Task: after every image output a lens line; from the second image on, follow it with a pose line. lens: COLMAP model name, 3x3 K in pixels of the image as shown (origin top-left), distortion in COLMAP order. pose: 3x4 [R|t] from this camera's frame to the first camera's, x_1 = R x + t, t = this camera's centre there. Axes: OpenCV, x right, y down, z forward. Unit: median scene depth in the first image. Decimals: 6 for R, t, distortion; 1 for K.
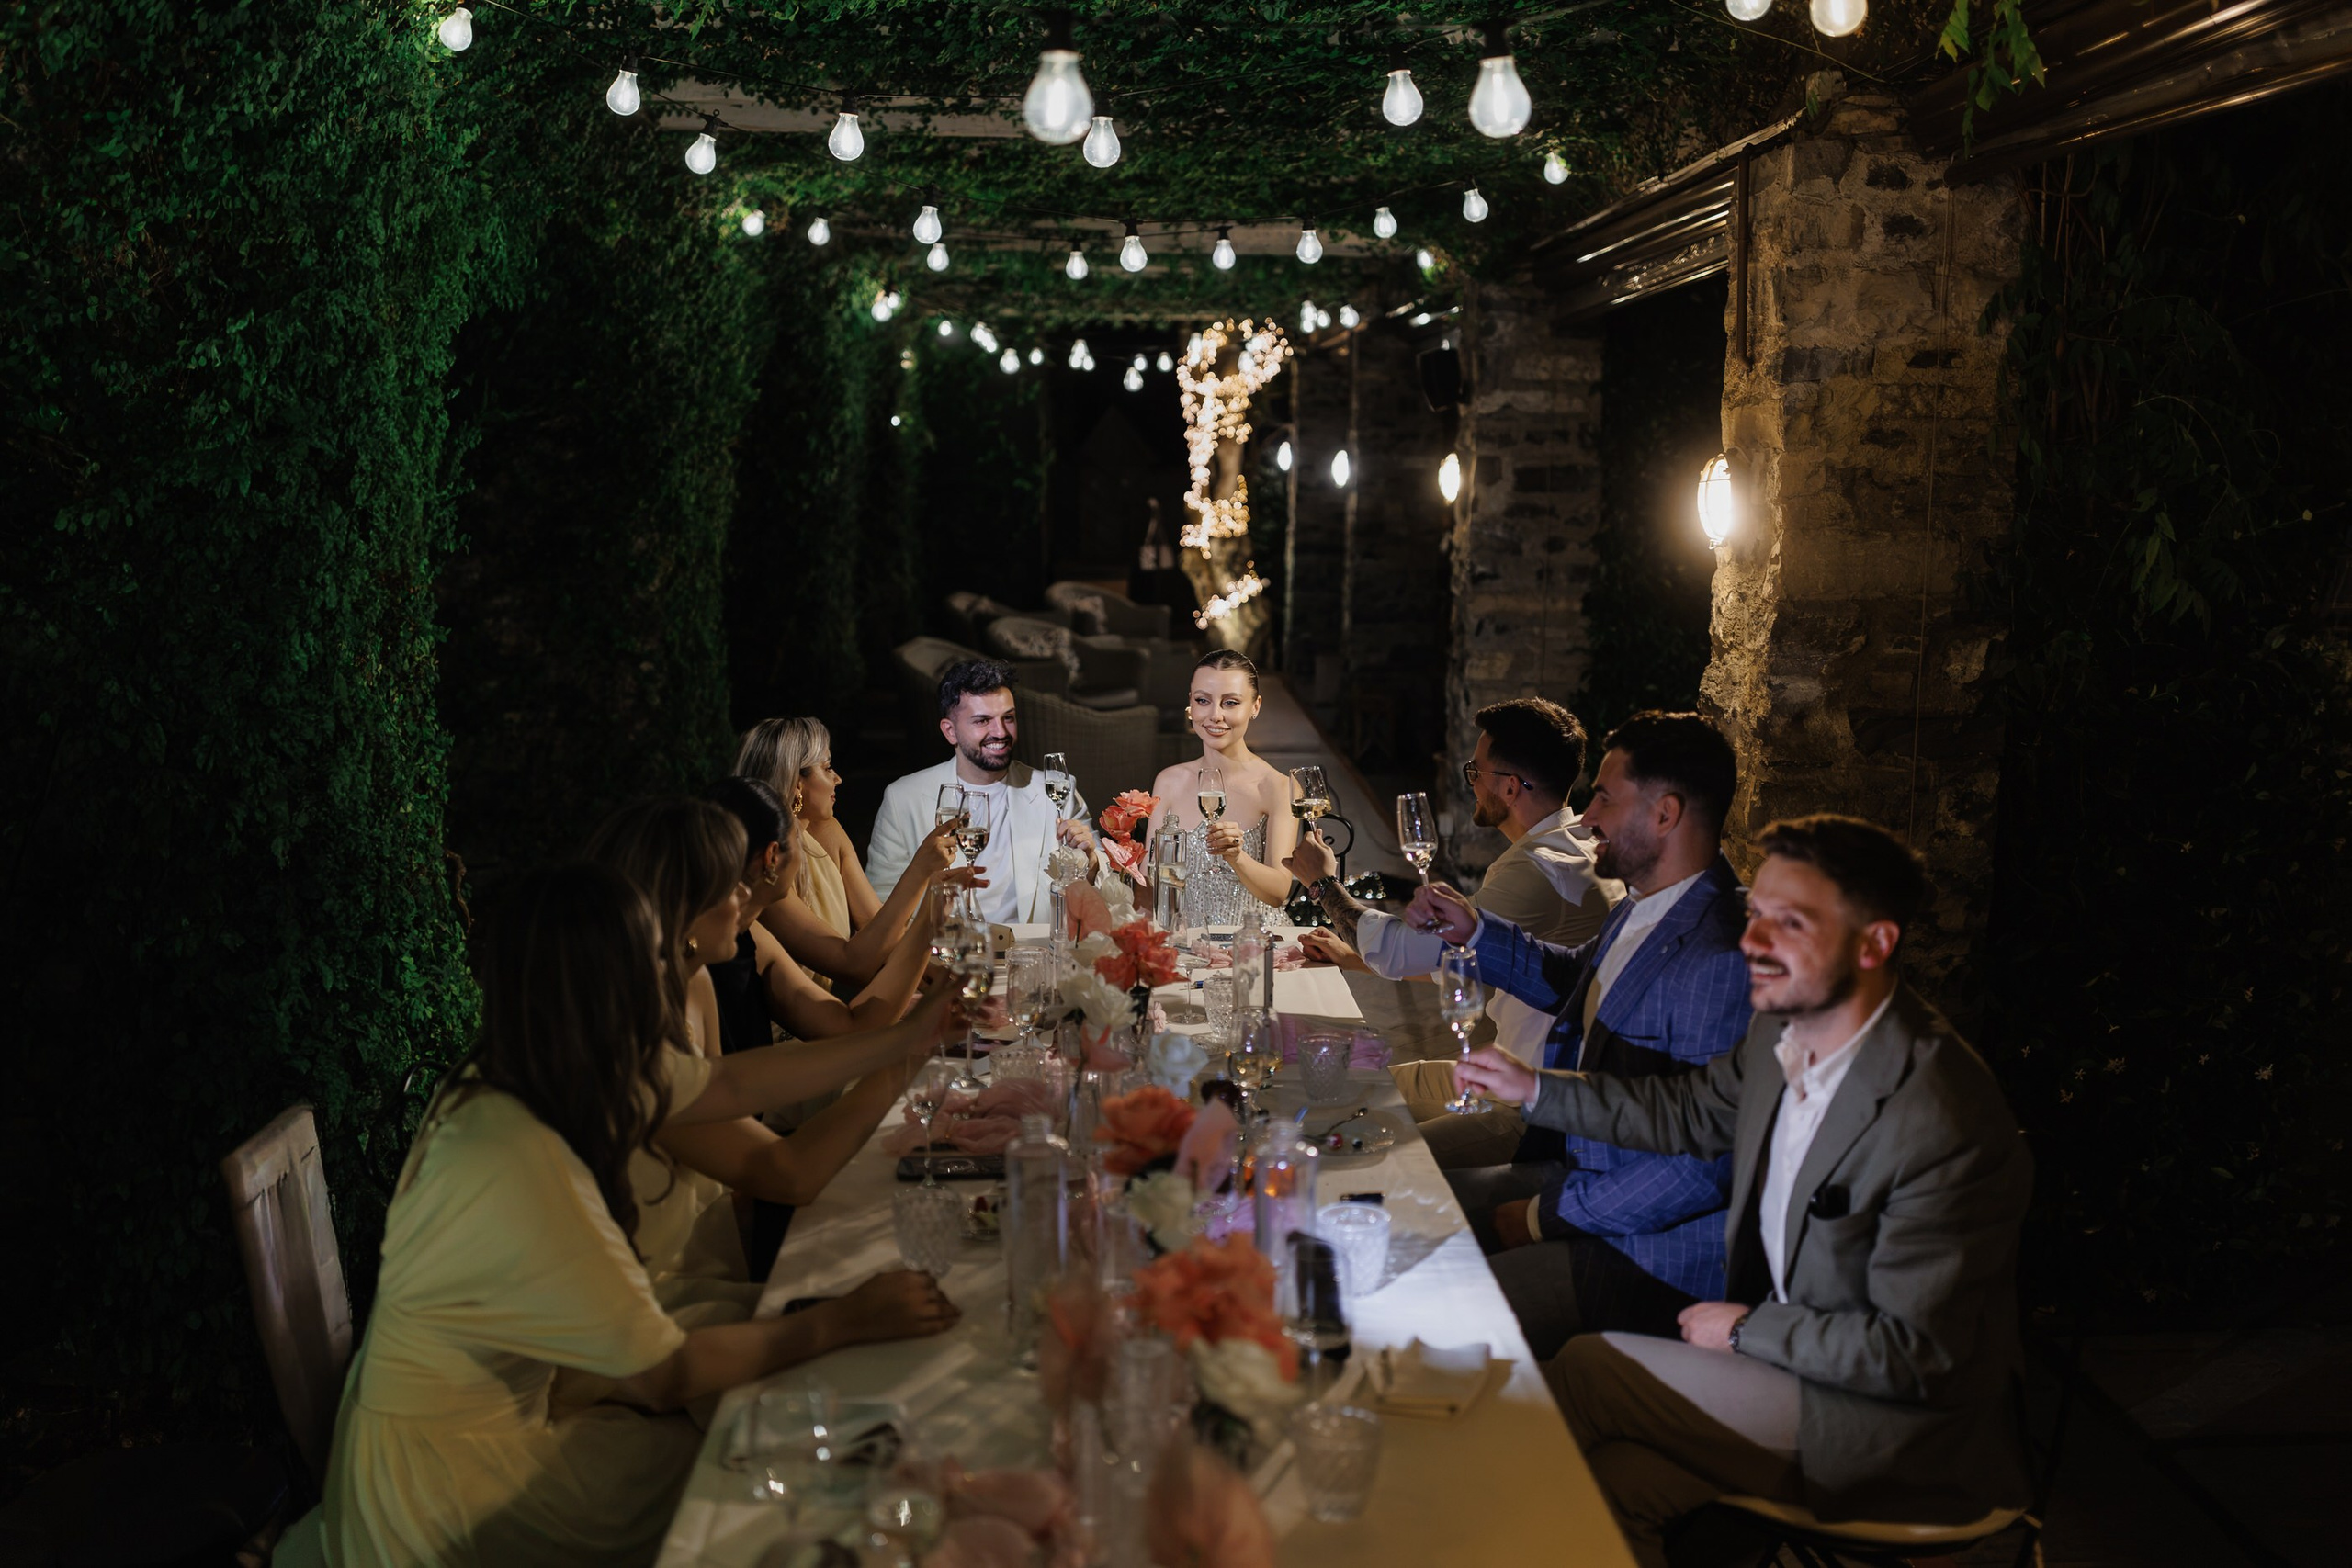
lens RADIAL K [[2382.1, 0, 1161.4], [0, 2382.1, 829.7], [0, 0, 1]] dist [-0.002246, -0.005530]
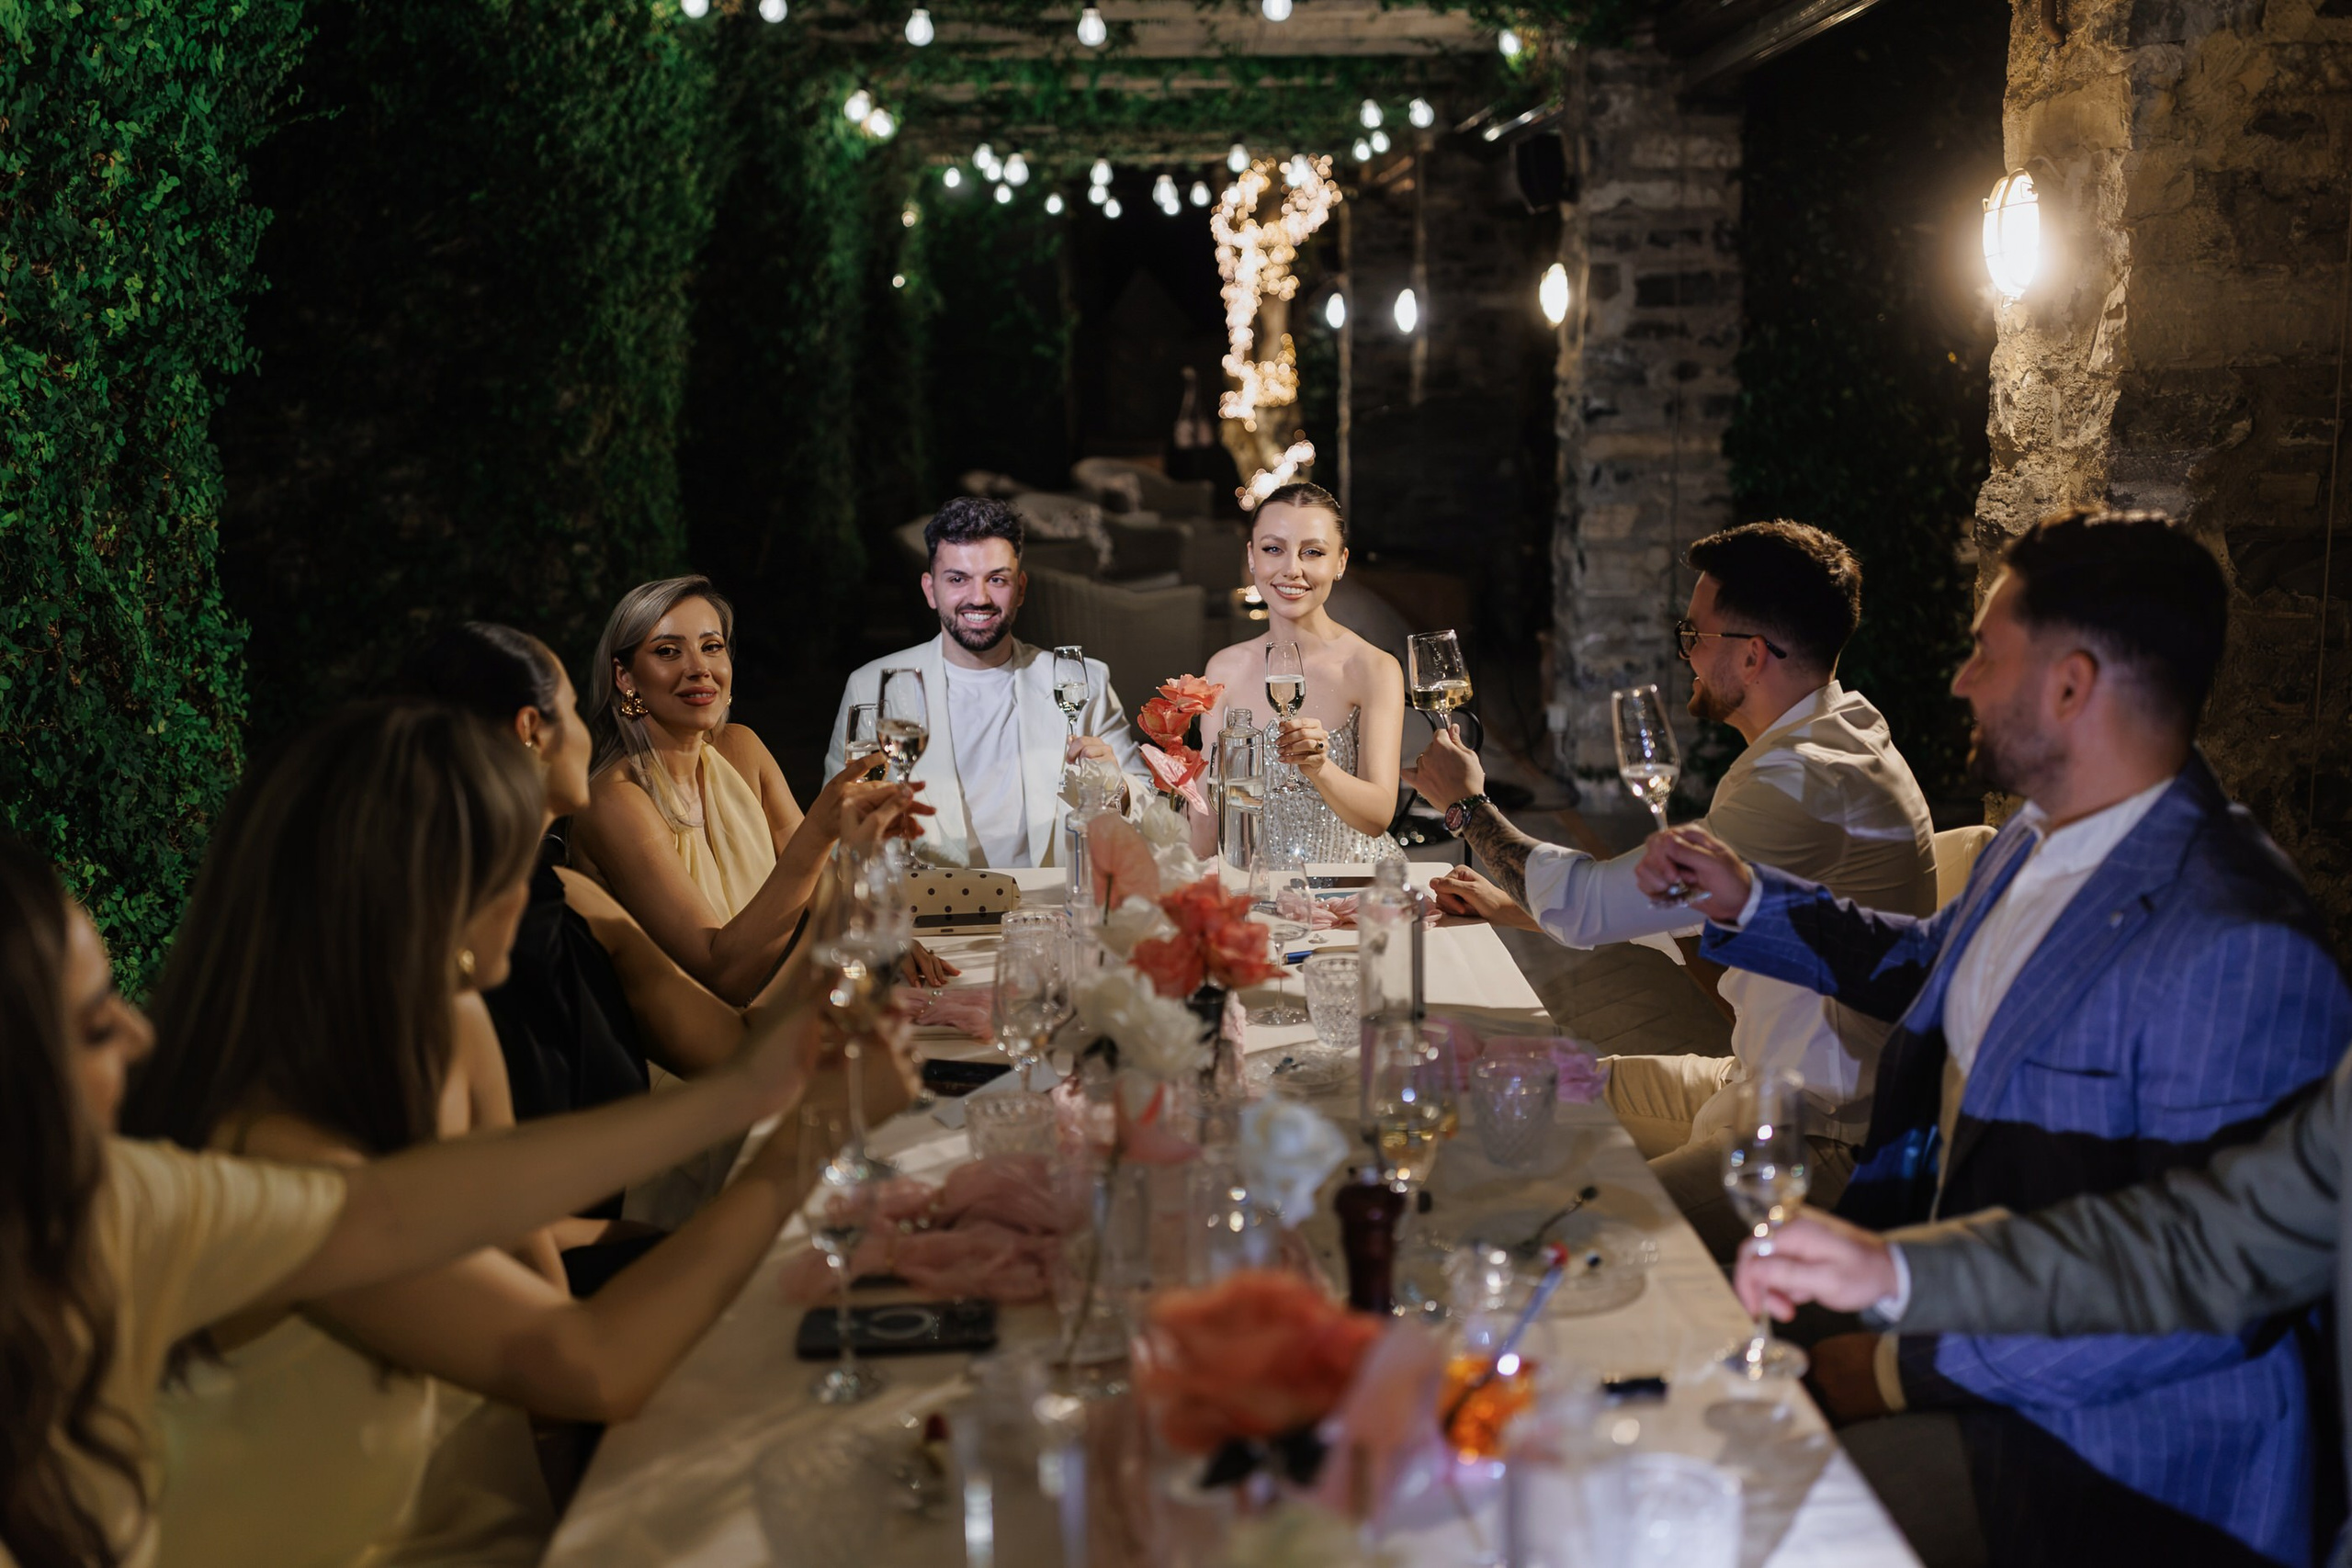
lens RADIAL K [[2425.9, 0, 1176.0], [0, 2425.9, 784.0], [0, 0, 1]] dist [-0.000724, -0.015011]
pose [[0.999603, -0.025649, -0.011639, -0.004018], [0.025885, 0.999451, 0.020663, 0.000319], [0.011102, -0.020956, 0.999719, 0.168174]]
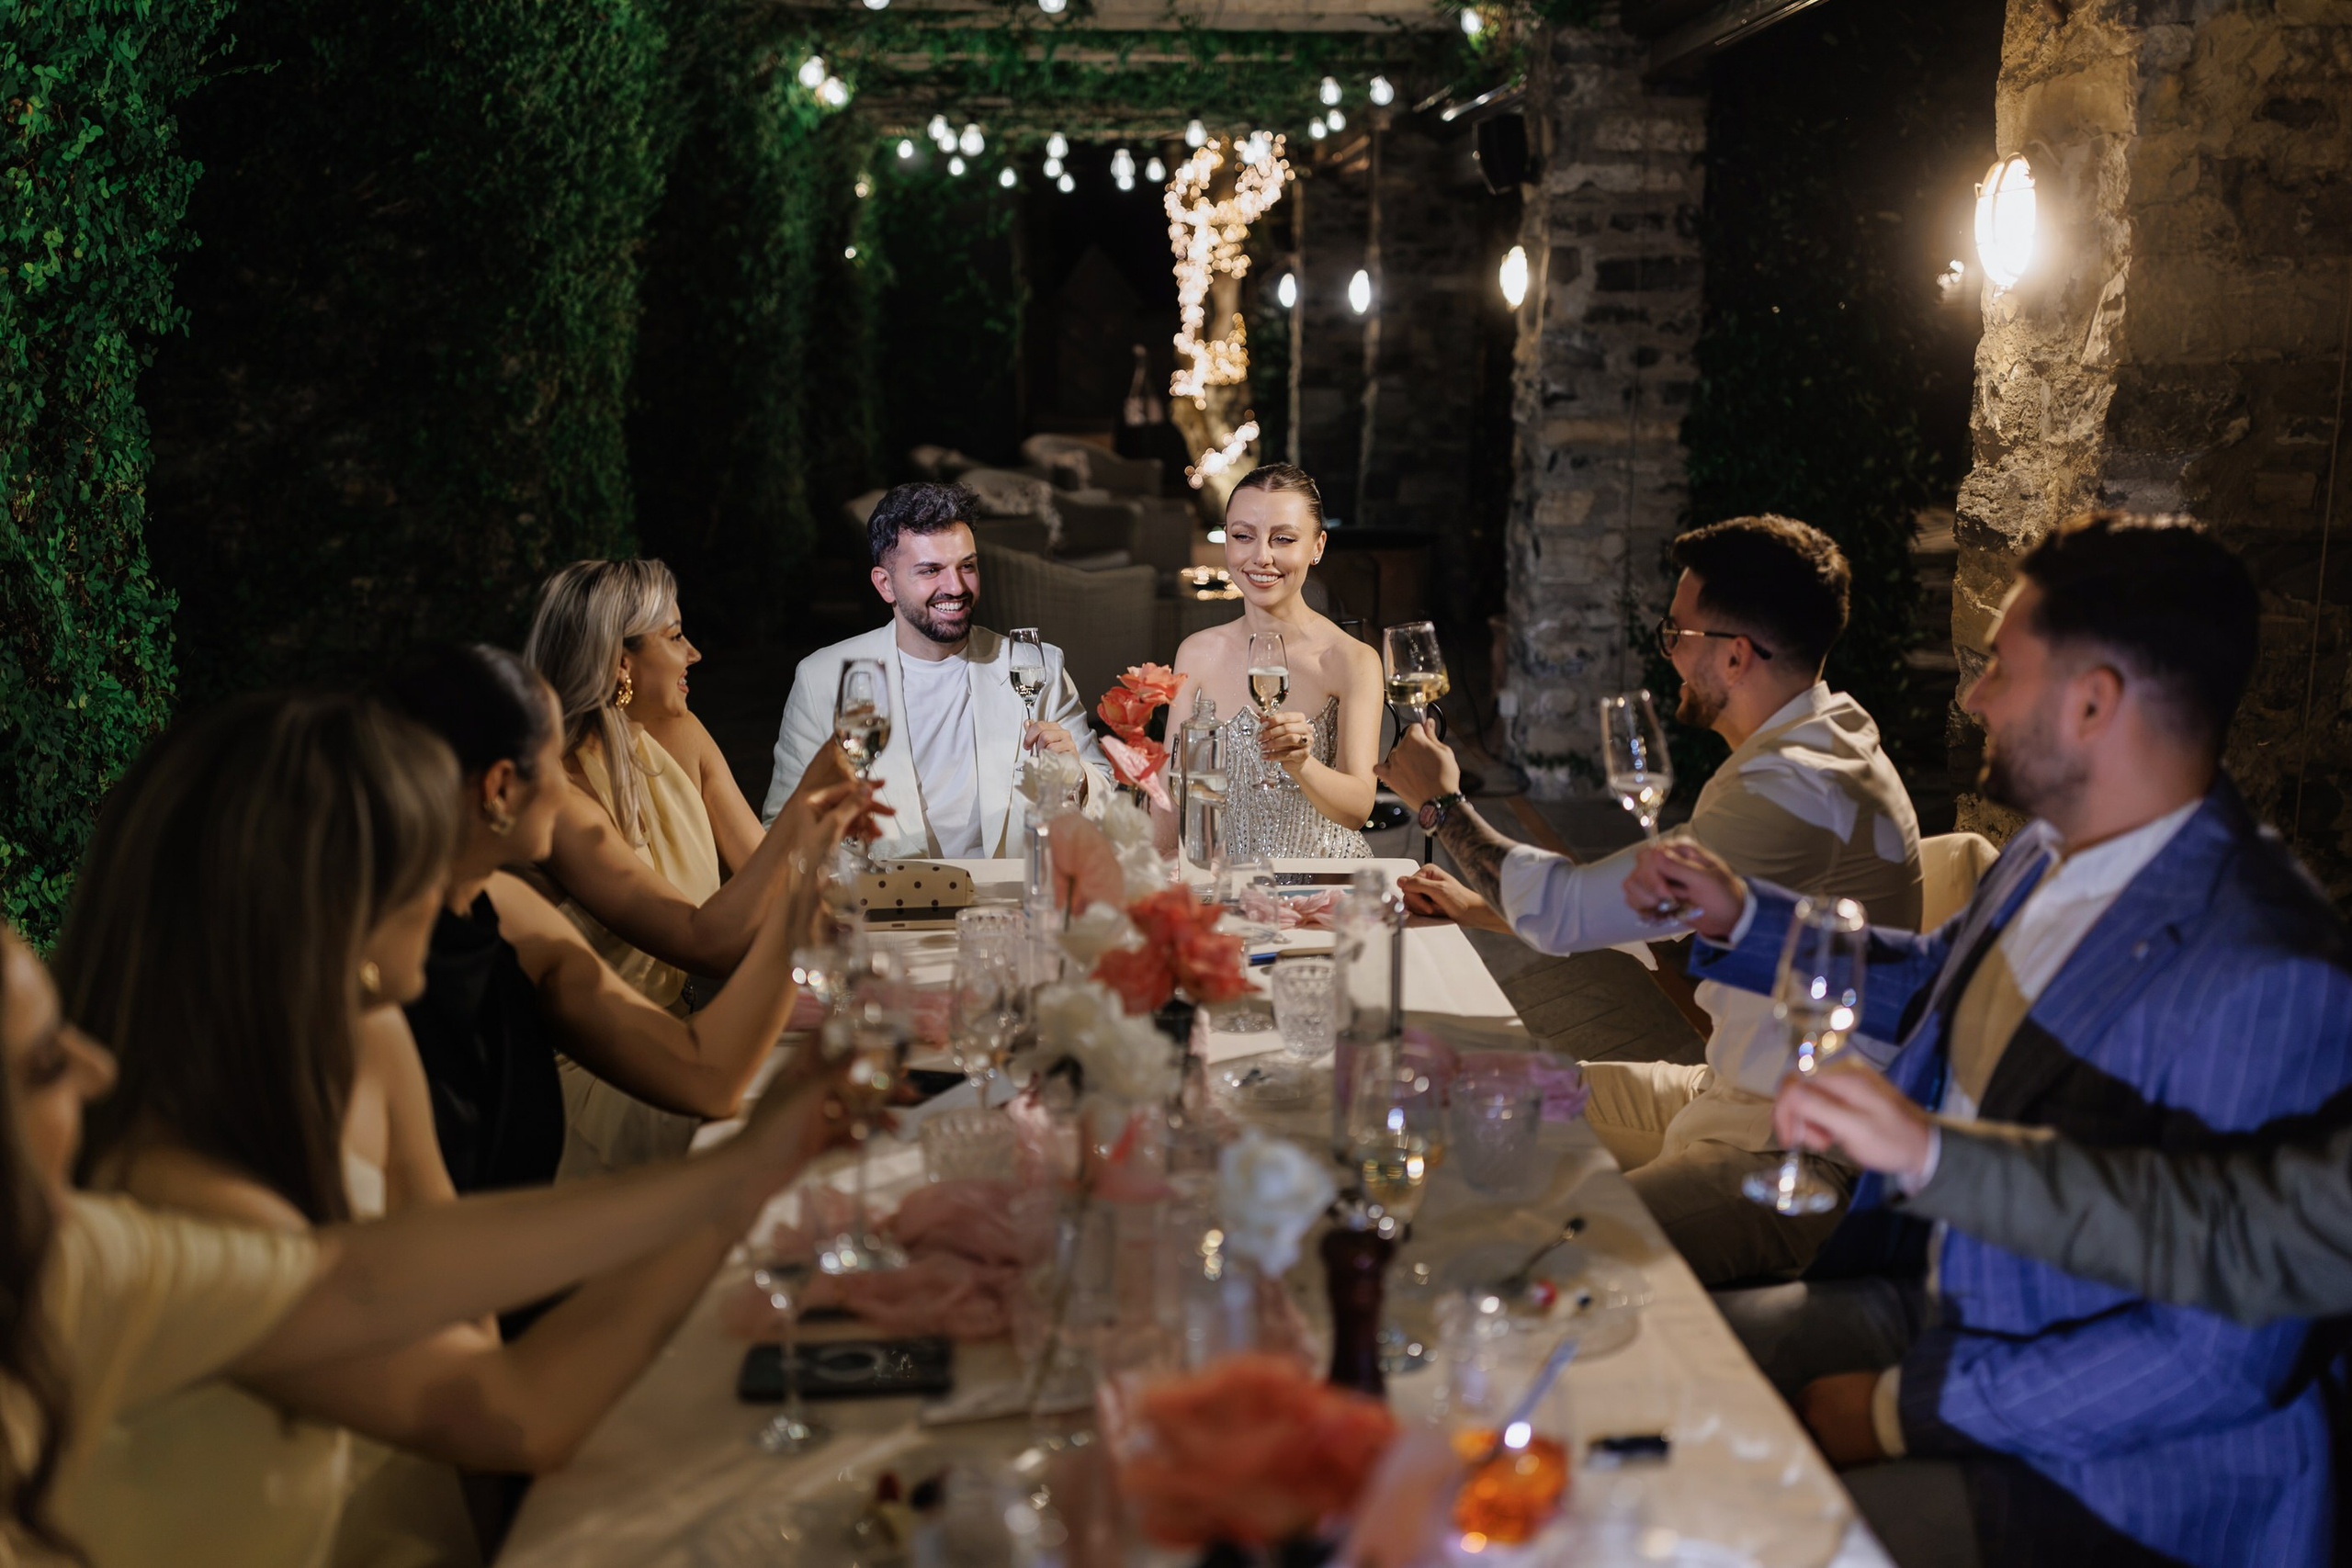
lens RADIAL K [[2382.1, 0, 1161.4], [0, 2382.1, 829.7], [0, 0, 1]] dist [-0.002246, -0.005530]
pose [[0.999910, -0.011809, 0.006406, -0.007251], [0.011463, 0.998599, 0.051651, -0.002544], [-0.007007, -0.051573, 0.998645, 0.187666]]
